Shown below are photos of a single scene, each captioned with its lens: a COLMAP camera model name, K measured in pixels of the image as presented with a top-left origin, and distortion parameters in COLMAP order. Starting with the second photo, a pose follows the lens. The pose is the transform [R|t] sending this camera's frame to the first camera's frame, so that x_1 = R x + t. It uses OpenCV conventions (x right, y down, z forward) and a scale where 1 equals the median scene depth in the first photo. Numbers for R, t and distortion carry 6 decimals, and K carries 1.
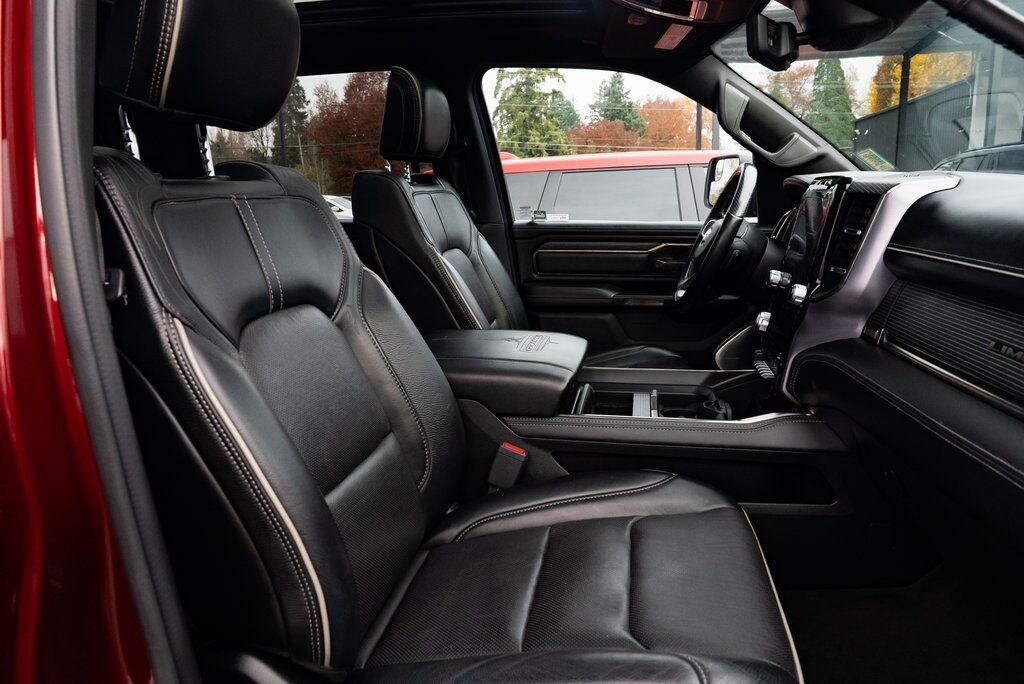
lens RADIAL K [[704.6, 0, 525.7], [0, 704.6, 344.7], [0, 0, 1]] dist [-0.030298, 0.012137]
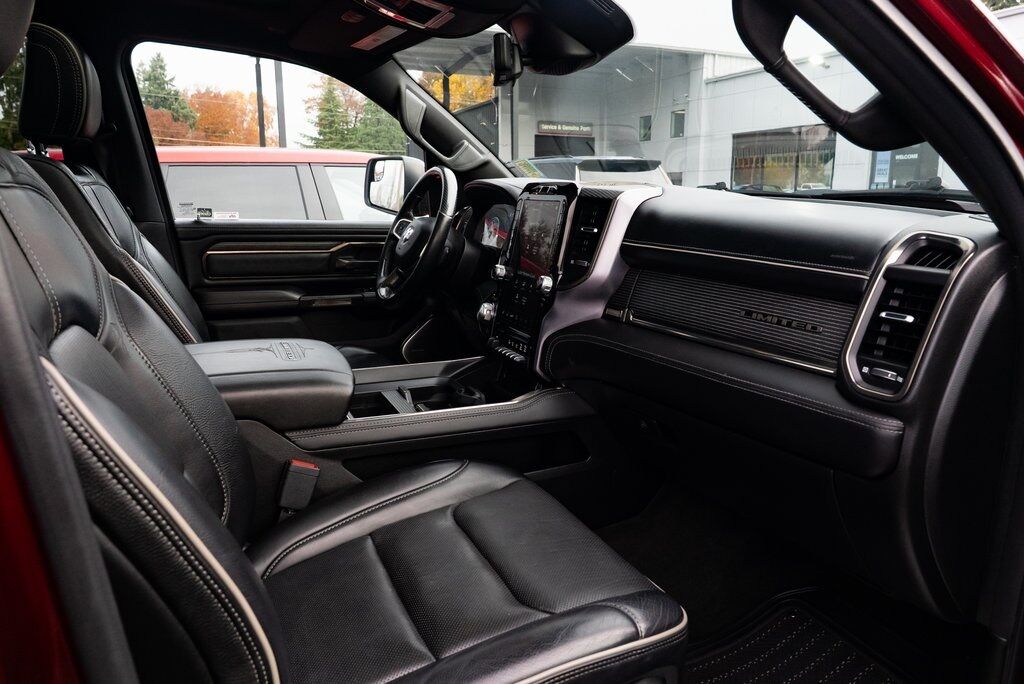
lens RADIAL K [[704.6, 0, 503.1], [0, 704.6, 344.7], [0, 0, 1]] dist [-0.030298, 0.012137]
pose [[0.823952, -0.091516, 0.559221, -0.215034], [0.090612, 0.995452, 0.029398, -0.009434], [-0.559368, 0.026450, 0.828497, 0.058009]]
